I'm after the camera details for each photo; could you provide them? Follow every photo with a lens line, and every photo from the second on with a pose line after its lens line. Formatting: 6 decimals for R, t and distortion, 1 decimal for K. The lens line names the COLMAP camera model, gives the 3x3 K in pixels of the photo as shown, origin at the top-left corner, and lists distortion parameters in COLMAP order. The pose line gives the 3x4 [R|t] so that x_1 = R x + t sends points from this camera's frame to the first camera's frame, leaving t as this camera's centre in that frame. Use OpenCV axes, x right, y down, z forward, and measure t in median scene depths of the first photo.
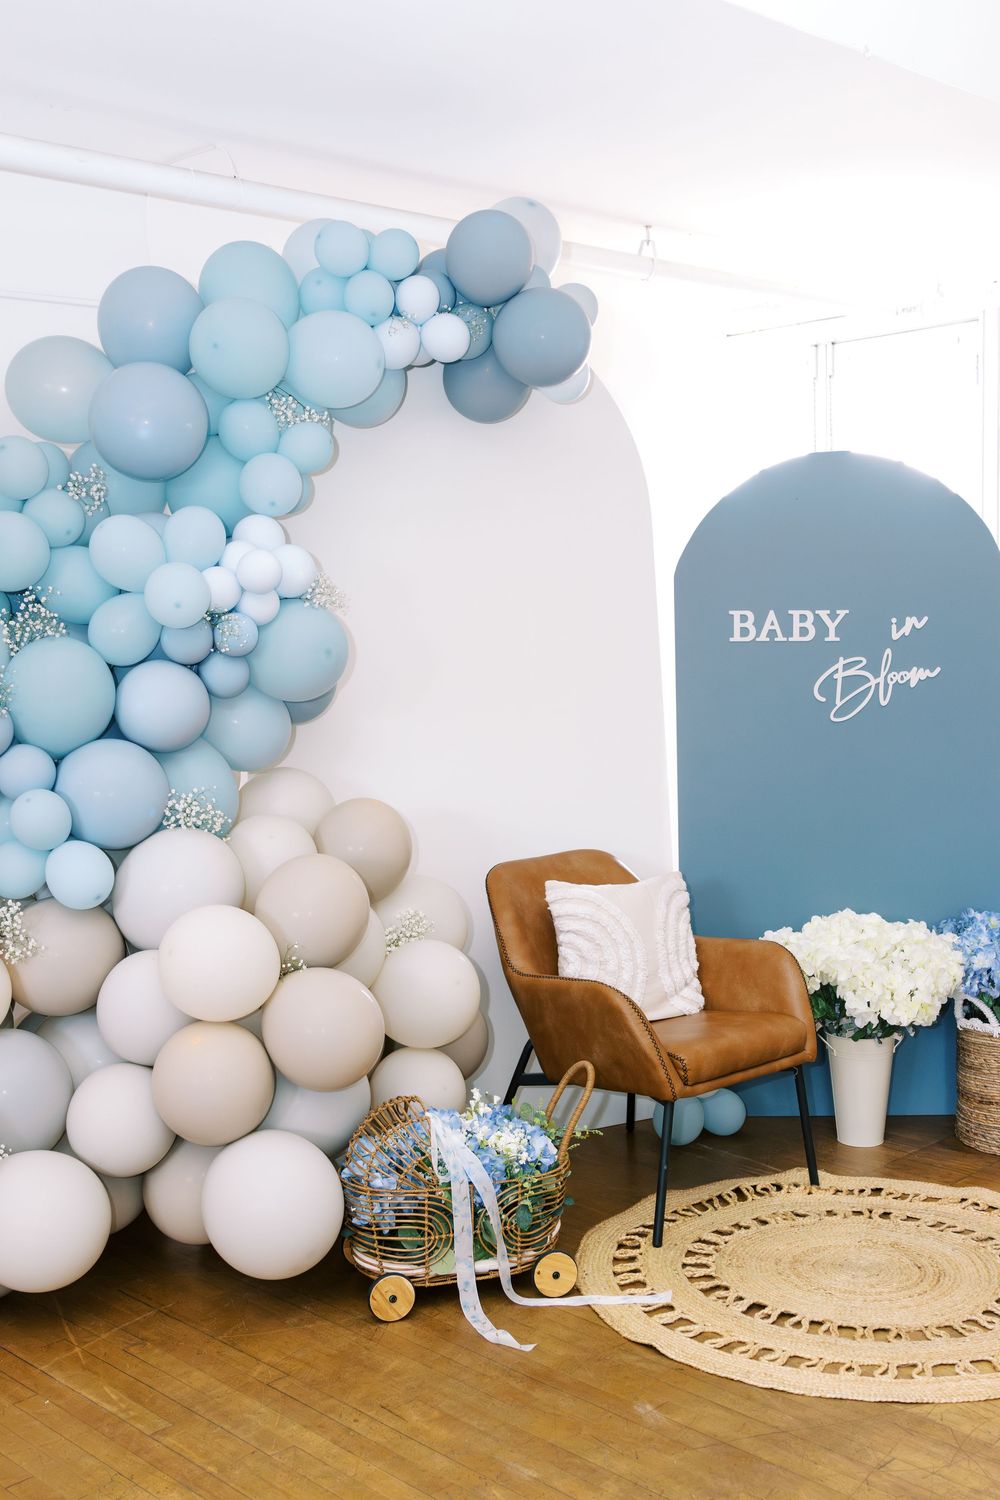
lens RADIAL K [[1613.3, 0, 499.8], [0, 1613.3, 770.8], [0, 0, 1]] dist [-0.012915, 0.000000]
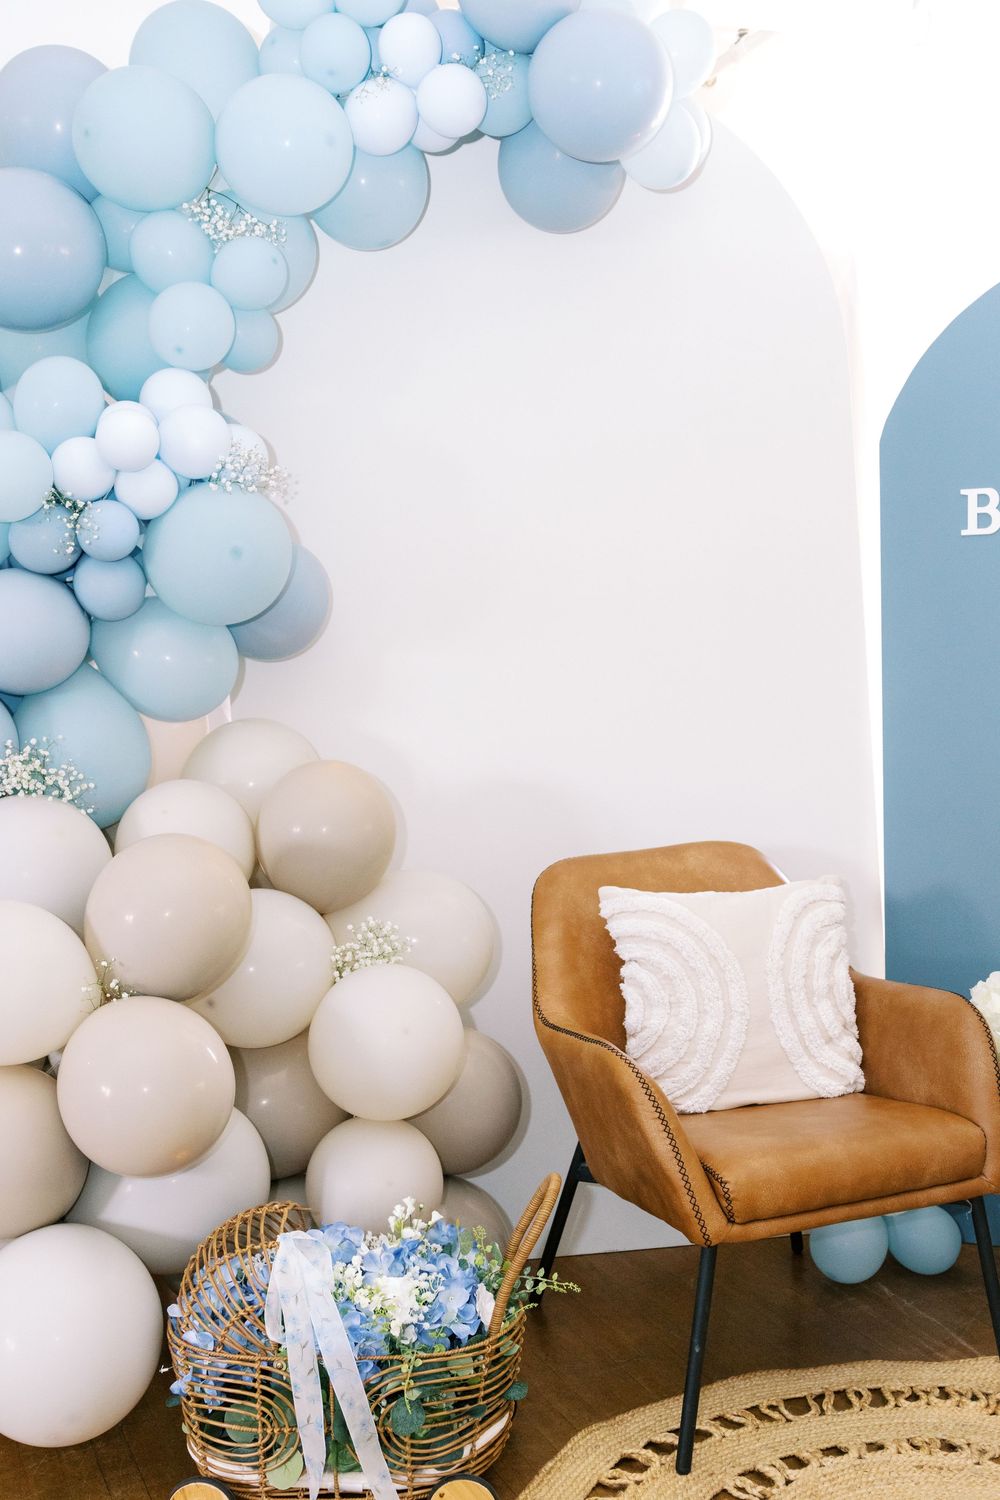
lens RADIAL K [[1613.3, 0, 495.9], [0, 1613.3, 754.7], [0, 0, 1]] dist [-0.012915, 0.000000]
pose [[0.937325, 0.006749, -0.348392, 0.240049], [-0.004676, 0.999966, 0.006792, 0.009111], [0.348426, -0.004737, 0.937324, 0.373495]]
